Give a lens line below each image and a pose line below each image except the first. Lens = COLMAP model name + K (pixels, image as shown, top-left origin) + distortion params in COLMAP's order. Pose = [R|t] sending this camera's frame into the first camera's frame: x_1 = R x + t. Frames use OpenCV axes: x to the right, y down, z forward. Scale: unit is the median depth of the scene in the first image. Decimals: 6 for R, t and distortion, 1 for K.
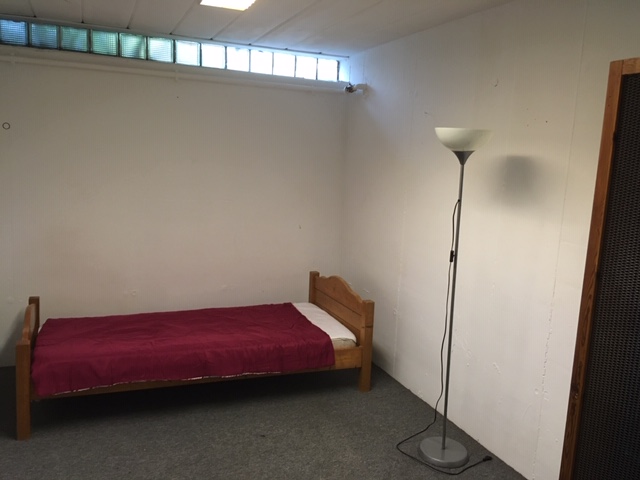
lens RADIAL K [[537.9, 0, 320.0], [0, 537.9, 240.0], [0, 0, 1]] dist [0.100430, -0.184771]
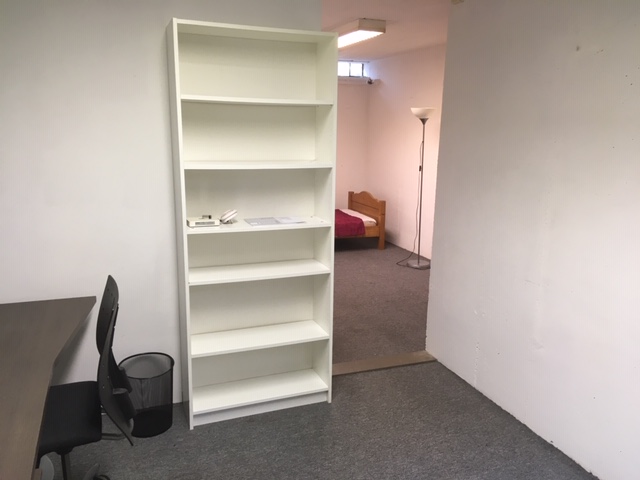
lens RADIAL K [[537.9, 0, 320.0], [0, 537.9, 240.0], [0, 0, 1]] dist [0.100430, -0.184771]
pose [[0.999117, -0.023297, -0.034950, -0.063194], [0.025442, 0.997737, 0.062239, 0.125580], [0.033421, -0.063074, 0.997449, -0.862687]]
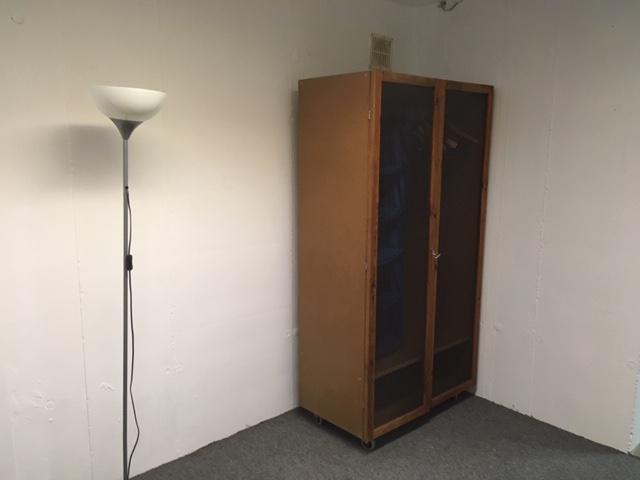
lens RADIAL K [[537.9, 0, 320.0], [0, 537.9, 240.0], [0, 0, 1]] dist [0.100430, -0.184771]
pose [[-0.326591, -0.210769, 0.921366, -0.386709], [0.126615, 0.956277, 0.263635, -0.120679], [-0.936647, 0.202759, -0.285625, 0.705118]]
